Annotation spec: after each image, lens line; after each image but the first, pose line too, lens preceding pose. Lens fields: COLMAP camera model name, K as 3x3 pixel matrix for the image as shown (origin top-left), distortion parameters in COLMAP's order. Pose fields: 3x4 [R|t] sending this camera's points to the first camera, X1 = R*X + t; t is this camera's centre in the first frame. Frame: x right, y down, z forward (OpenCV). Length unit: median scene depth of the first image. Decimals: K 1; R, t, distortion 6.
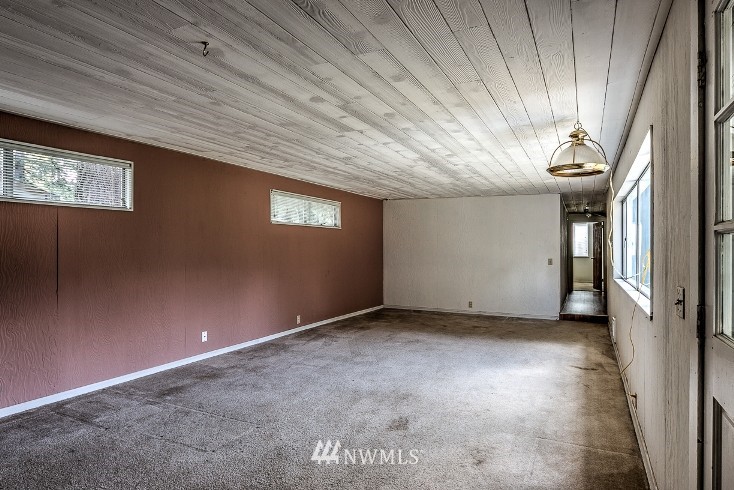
lens RADIAL K [[408.9, 0, 370.9], [0, 408.9, 250.2], [0, 0, 1]] dist [-0.002891, -0.000633]
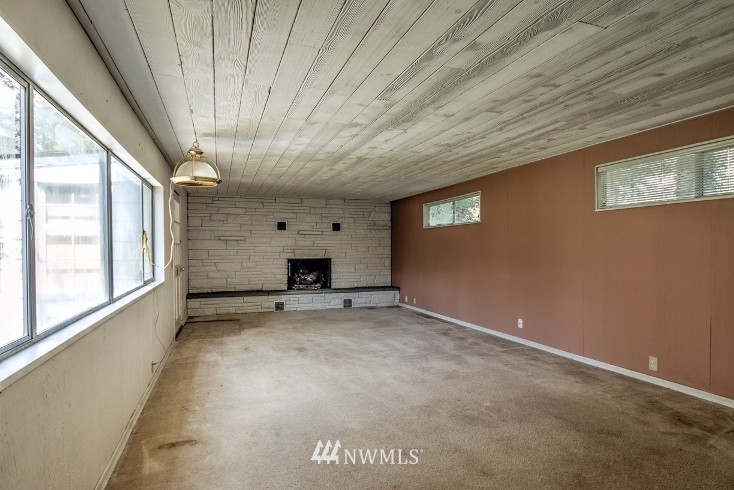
lens RADIAL K [[408.9, 0, 370.3], [0, 408.9, 245.1], [0, 0, 1]] dist [-0.002891, -0.000633]
pose [[-0.657572, 0.009124, -0.753337, 0.723352], [0.015229, 0.999883, -0.001183, -0.012121], [0.753238, -0.012250, -0.657634, 1.436760]]
